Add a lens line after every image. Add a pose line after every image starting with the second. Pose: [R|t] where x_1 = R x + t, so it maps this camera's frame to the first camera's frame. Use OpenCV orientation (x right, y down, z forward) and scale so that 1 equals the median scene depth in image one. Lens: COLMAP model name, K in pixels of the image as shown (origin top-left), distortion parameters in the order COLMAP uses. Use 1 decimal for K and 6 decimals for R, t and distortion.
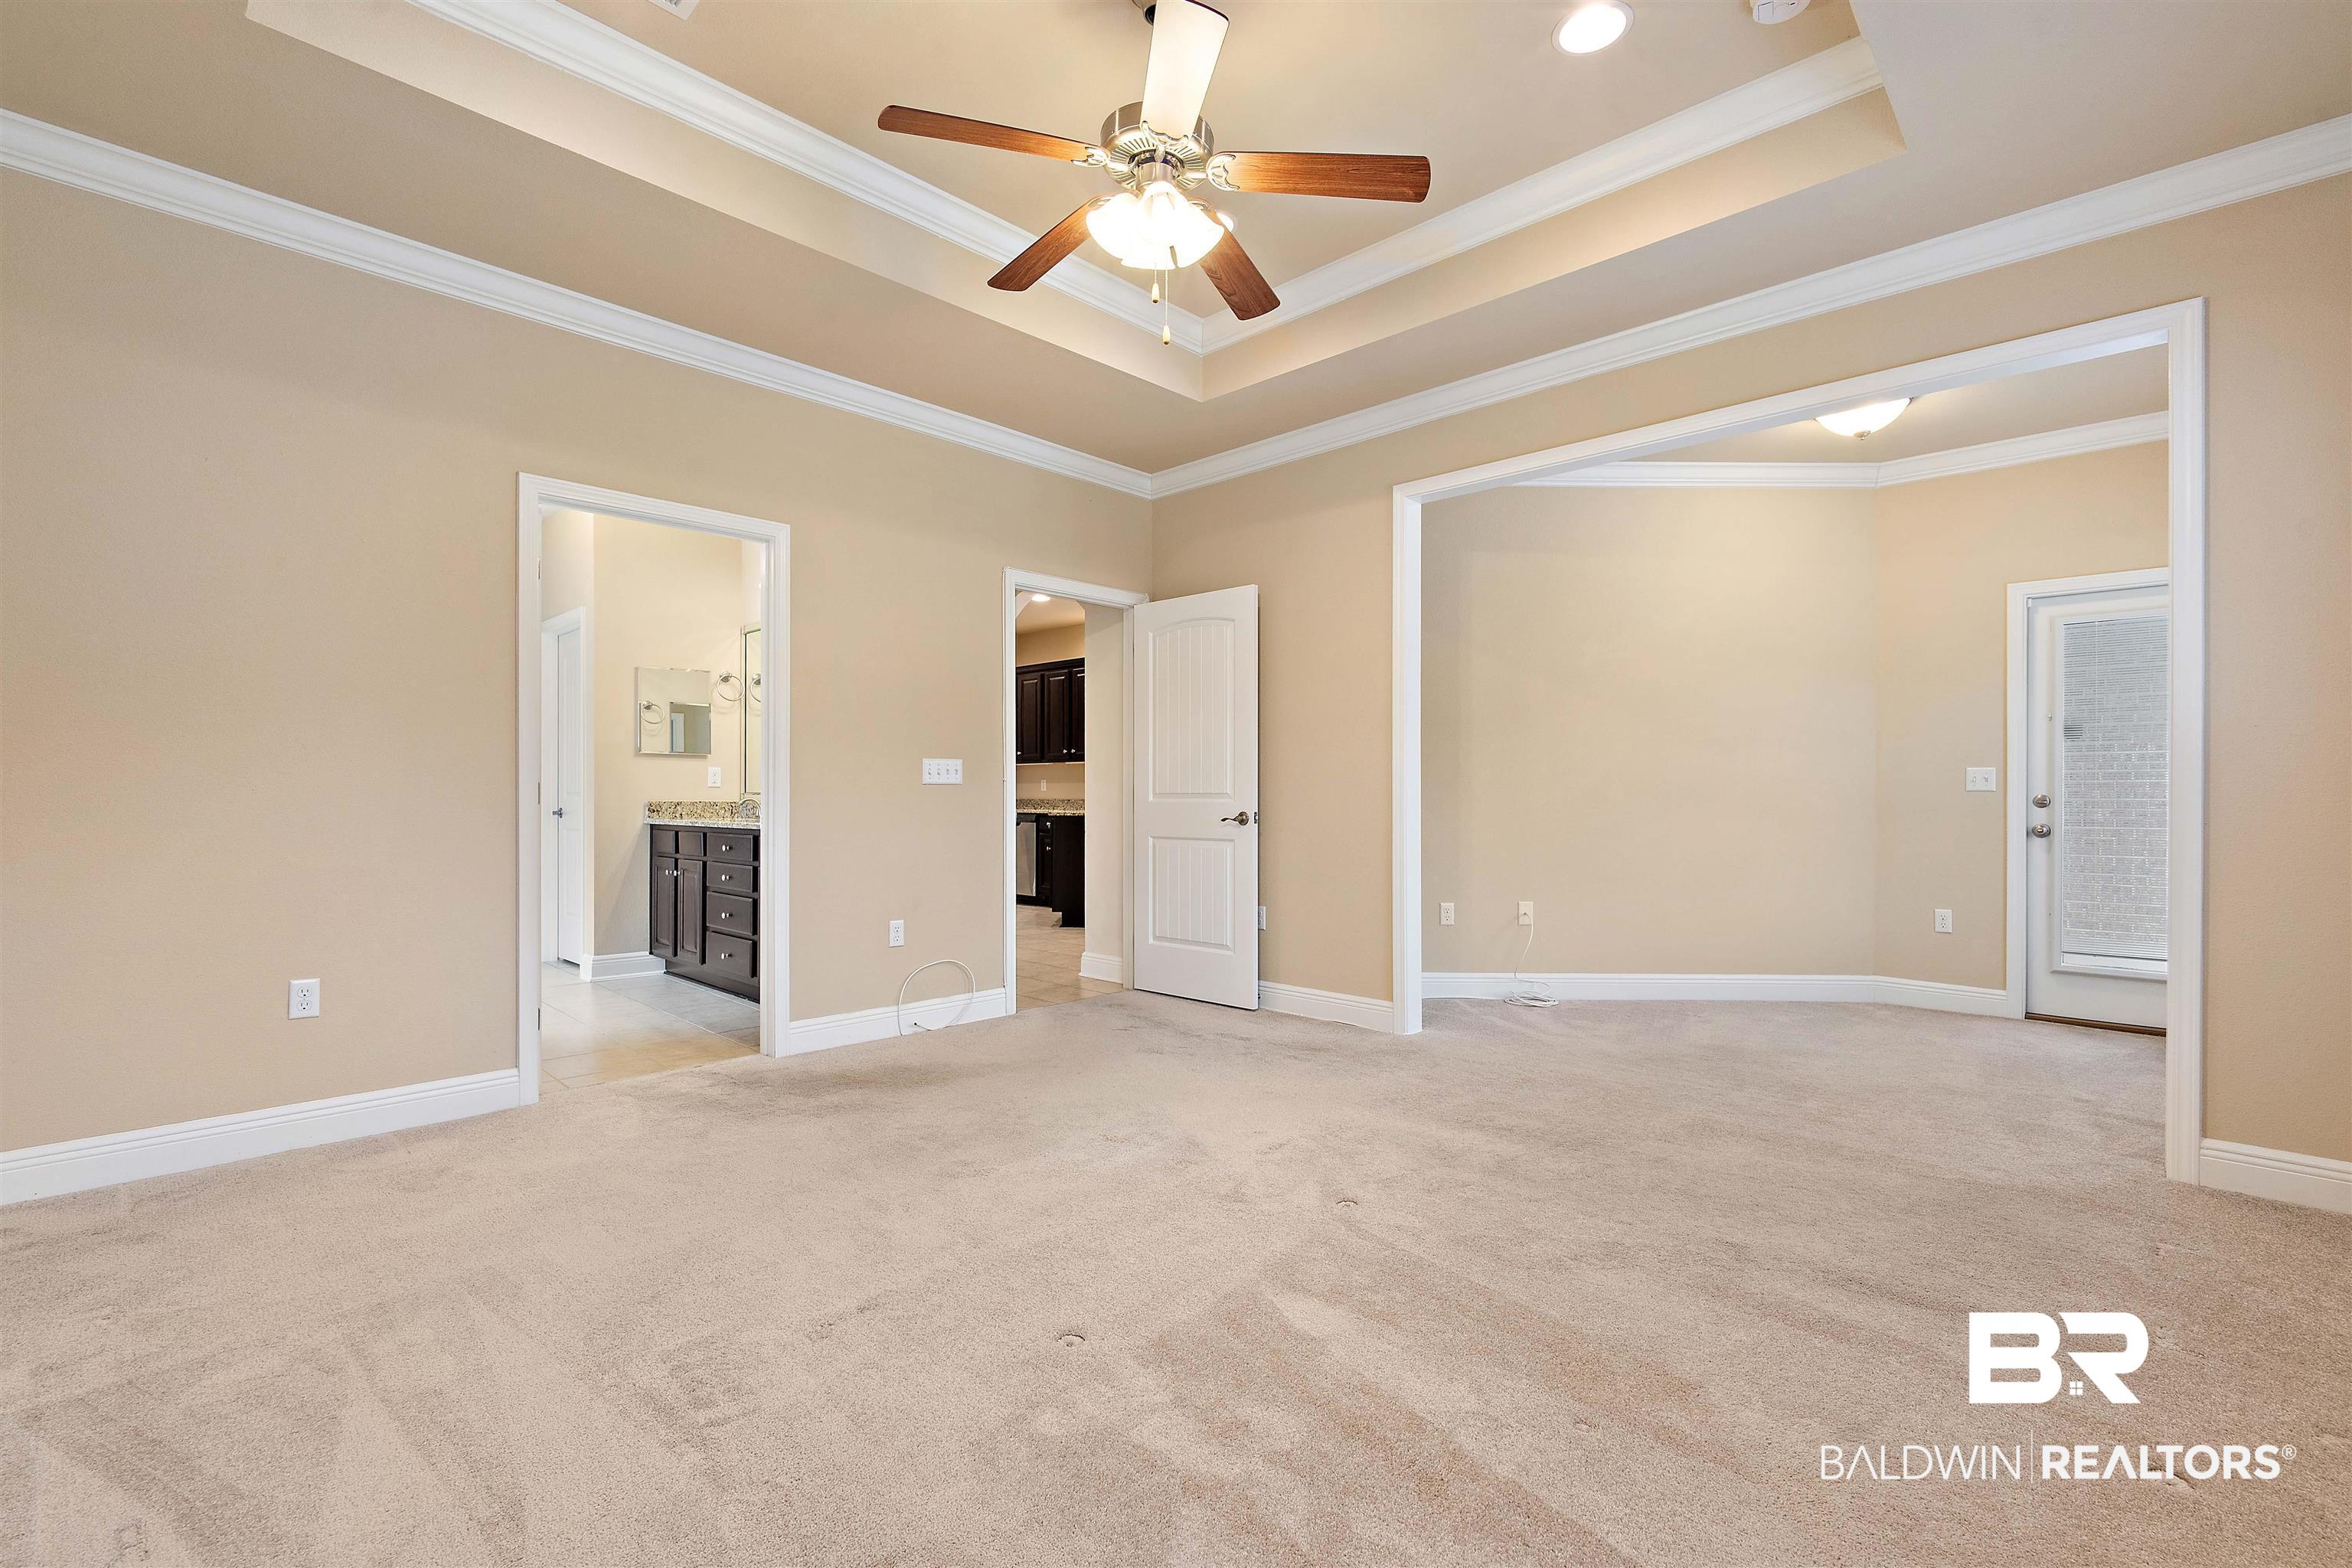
lens RADIAL K [[1020.2, 0, 1180.6], [0, 1020.2, 779.3], [0, 0, 1]] dist [-0.000381, 0.000434]
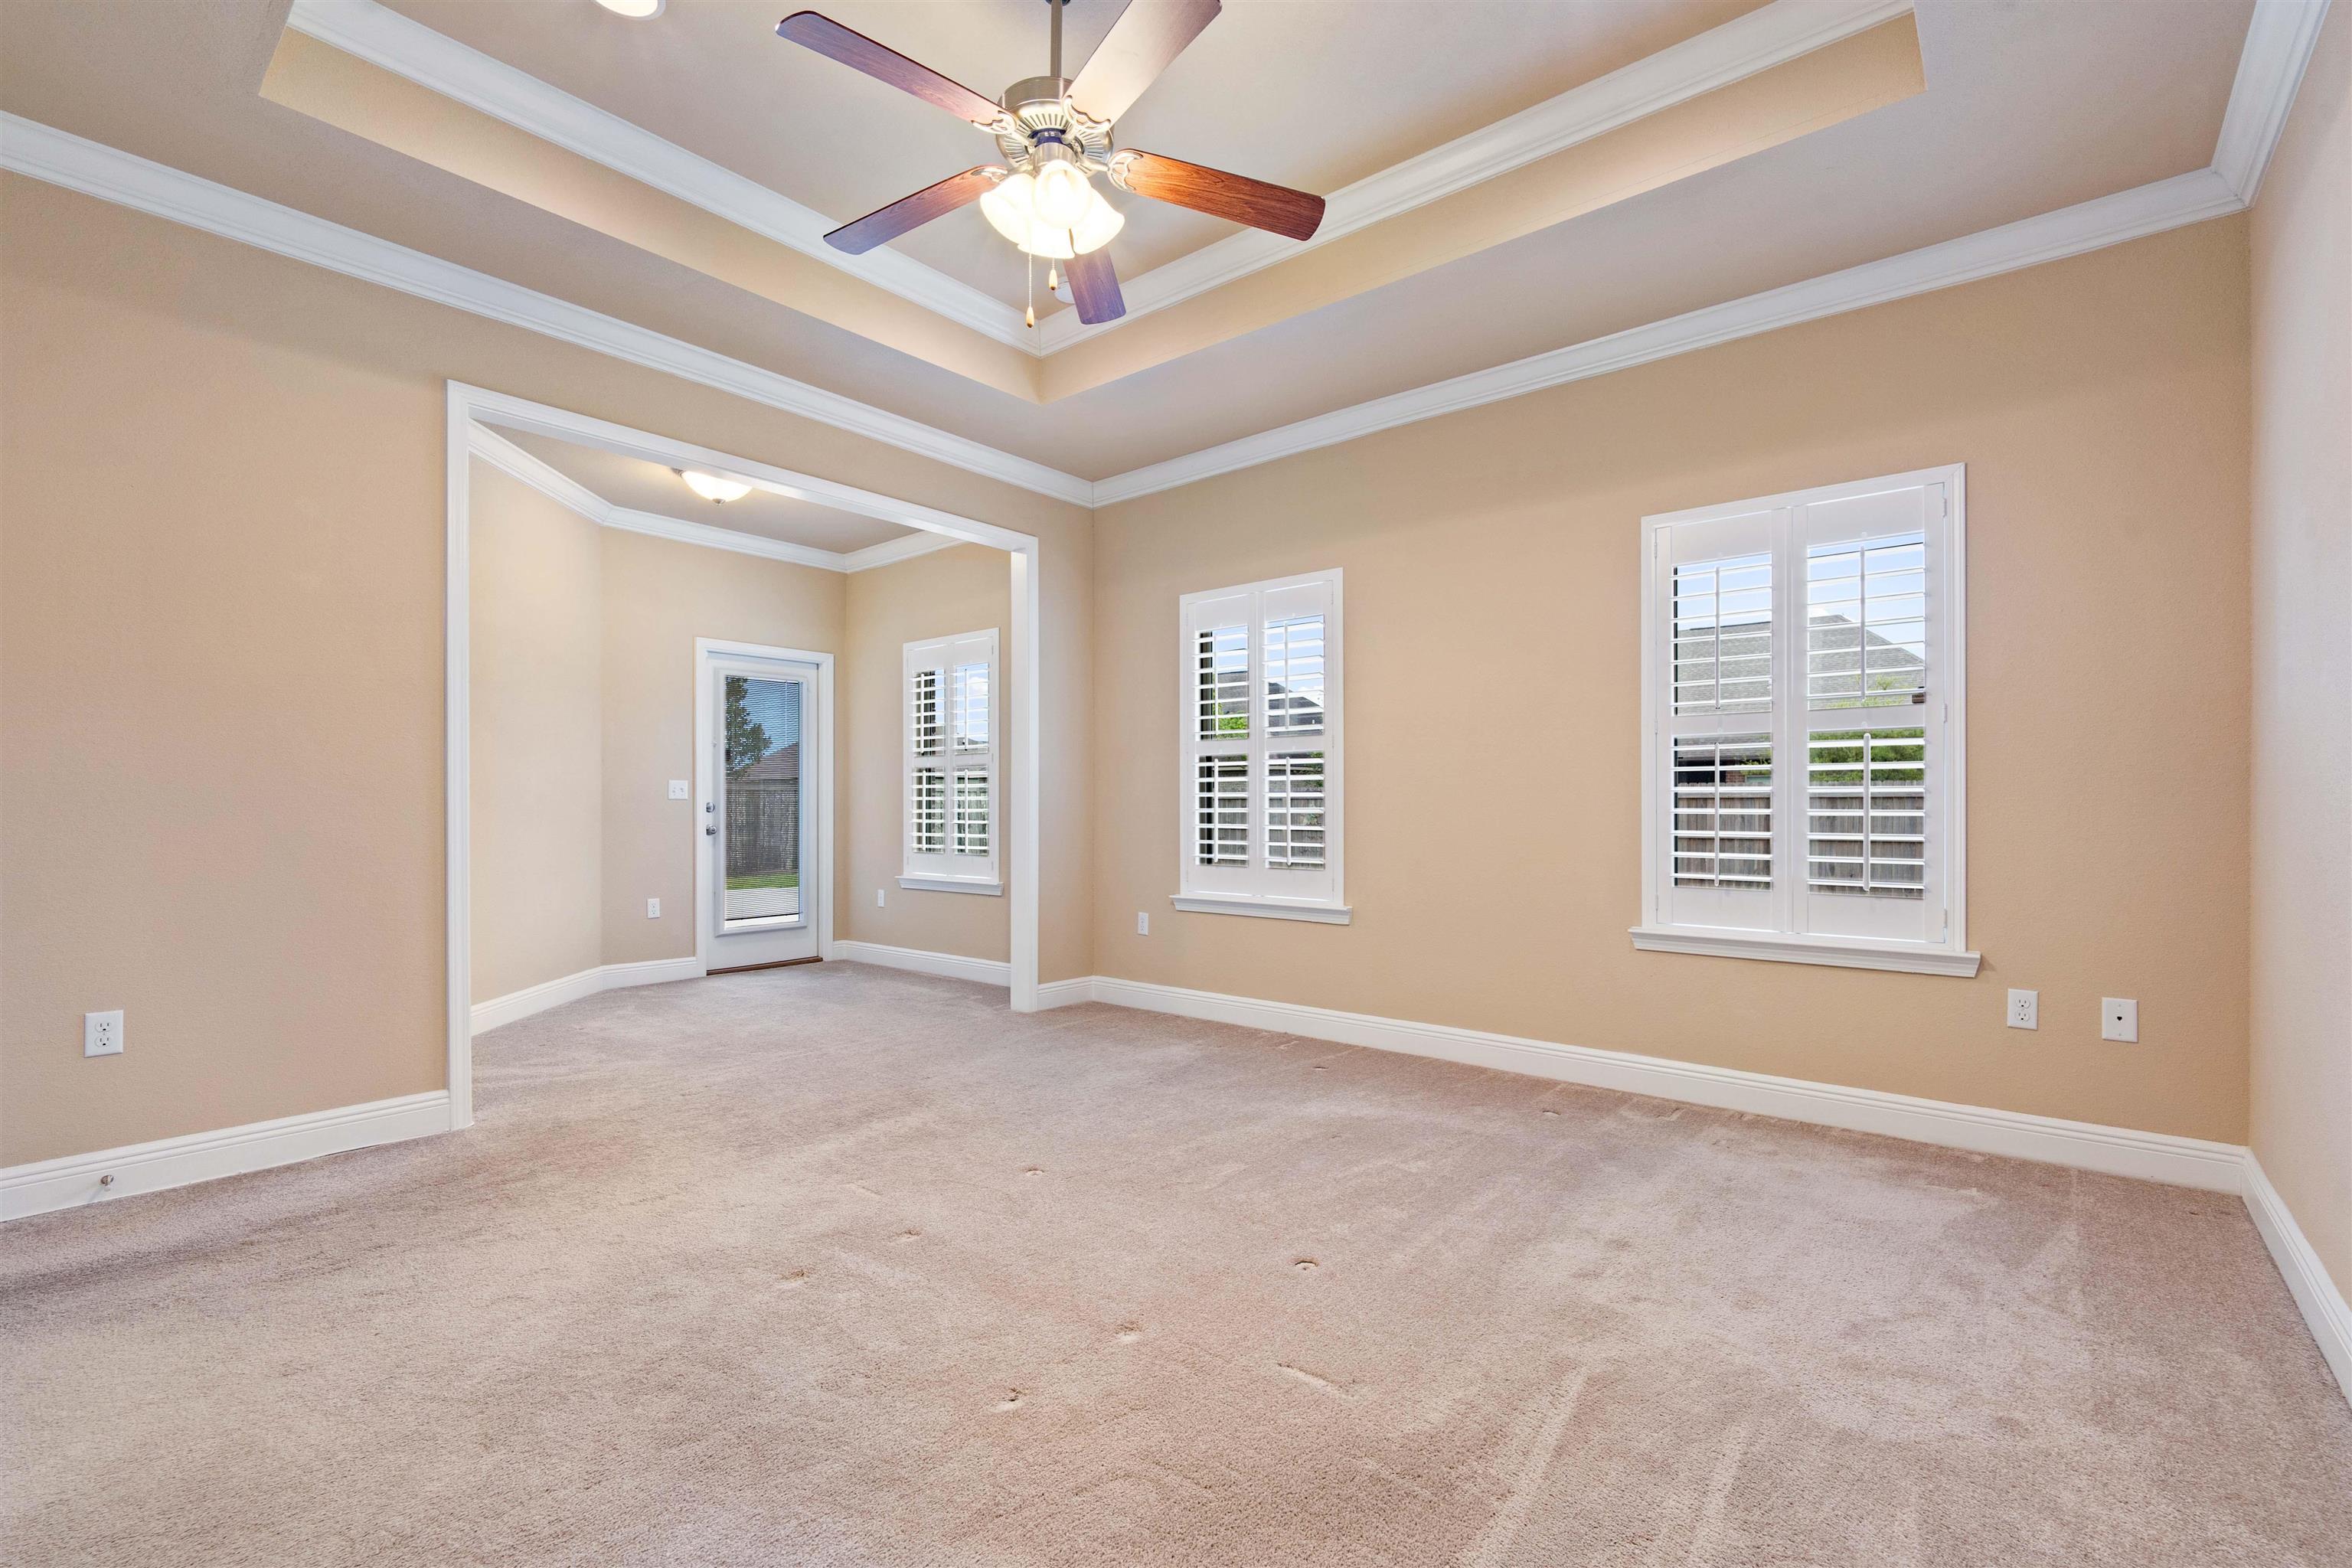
lens RADIAL K [[1039.7, 0, 1176.0], [0, 1039.7, 784.0], [0, 0, 1]] dist [-0.004782, -0.000100]
pose [[-0.062711, 0.015125, 0.997917, -0.748619], [-0.013137, 0.999786, -0.015979, 0.007169], [-0.997945, -0.014111, -0.062499, 0.701370]]
